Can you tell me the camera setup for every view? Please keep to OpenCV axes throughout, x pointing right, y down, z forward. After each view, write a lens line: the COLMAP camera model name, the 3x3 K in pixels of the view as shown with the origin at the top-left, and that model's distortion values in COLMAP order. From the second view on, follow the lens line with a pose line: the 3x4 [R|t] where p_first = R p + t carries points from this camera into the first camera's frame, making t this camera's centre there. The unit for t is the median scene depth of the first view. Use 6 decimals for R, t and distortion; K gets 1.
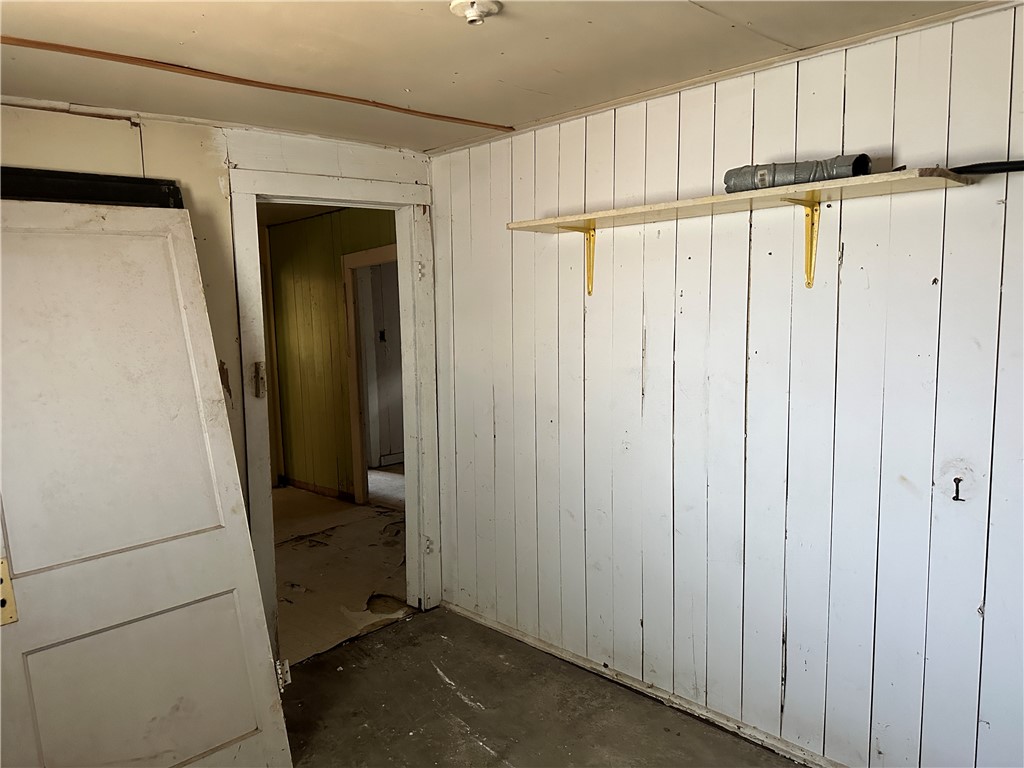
lens RADIAL K [[710.7, 0, 512.0], [0, 710.7, 384.0], [0, 0, 1]] dist [0.111296, -0.146867]
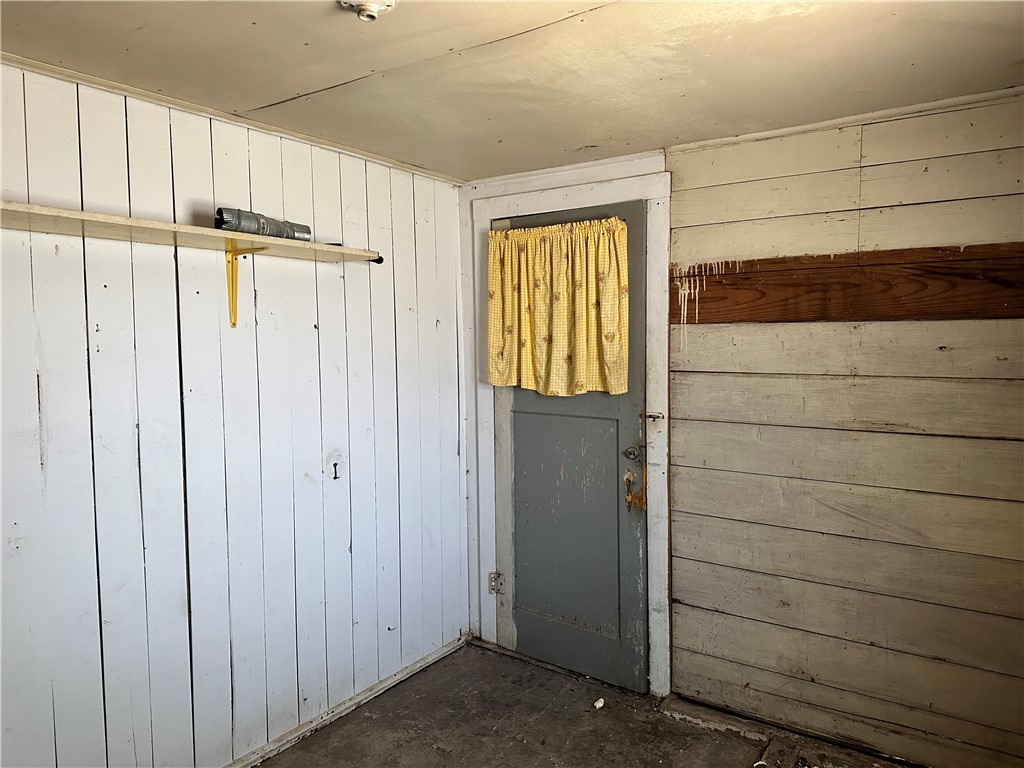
lens RADIAL K [[709.9, 0, 528.6], [0, 709.9, 394.2], [0, 0, 1]] dist [0.114300, -0.142300]
pose [[-0.175817, -0.057498, 0.982742, -0.749275], [0.124186, 0.989022, 0.080083, -0.064227], [-0.976558, 0.136123, -0.166746, 0.750282]]
